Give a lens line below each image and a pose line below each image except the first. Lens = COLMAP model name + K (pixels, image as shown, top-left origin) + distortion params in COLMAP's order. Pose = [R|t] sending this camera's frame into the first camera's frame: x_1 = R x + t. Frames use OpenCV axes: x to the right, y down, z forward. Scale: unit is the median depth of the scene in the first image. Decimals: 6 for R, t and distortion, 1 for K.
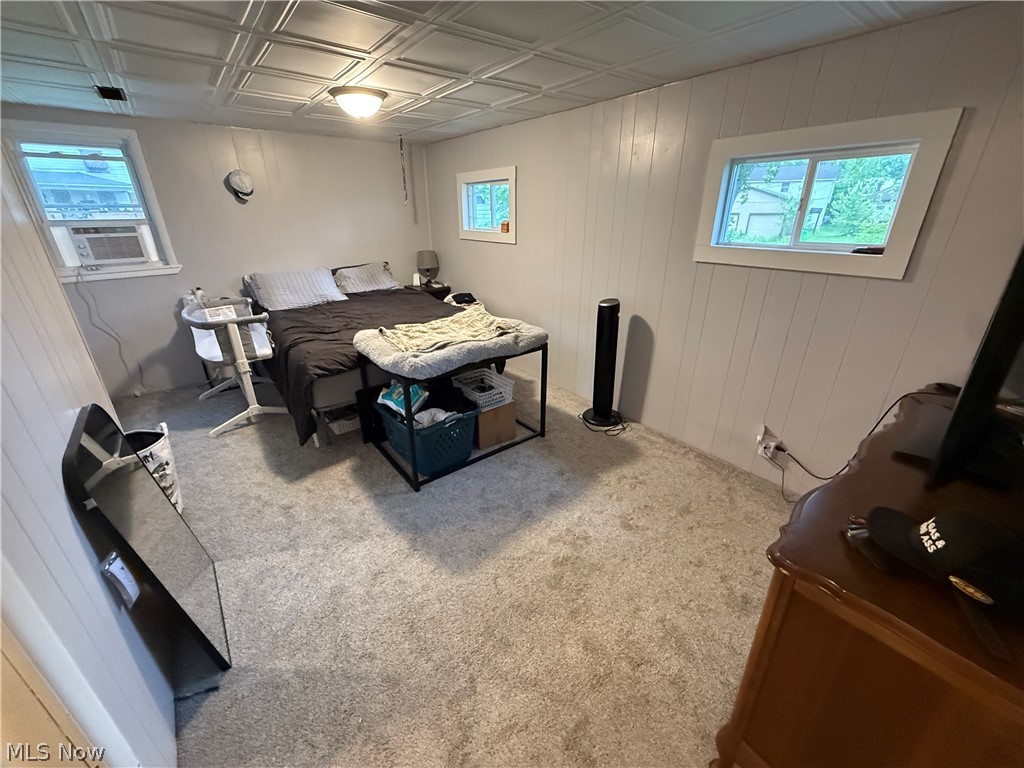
lens RADIAL K [[407.0, 0, 513.6], [0, 407.0, 383.4], [0, 0, 1]] dist [-0.001417, -0.000659]
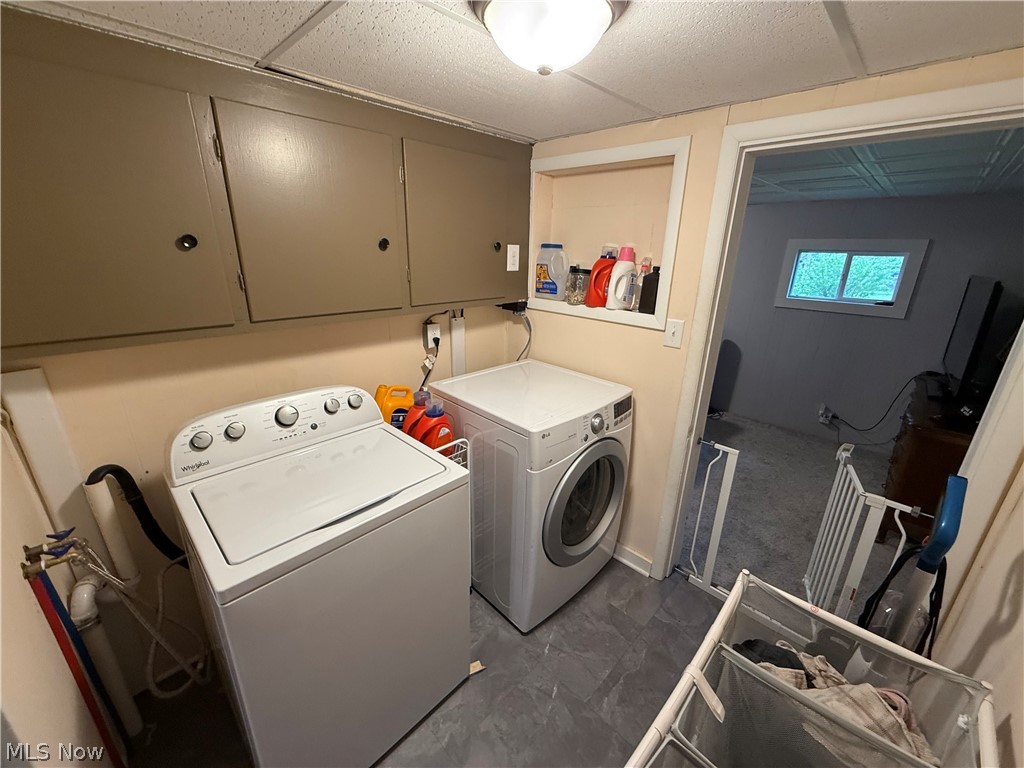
lens RADIAL K [[407.0, 0, 511.5], [0, 407.0, 383.6], [0, 0, 1]] dist [-0.001417, -0.000659]
pose [[0.991952, -0.018821, 0.125206, -0.970075], [0.028020, 0.997002, -0.072123, 0.118320], [-0.123473, 0.075051, 0.989506, -0.558756]]
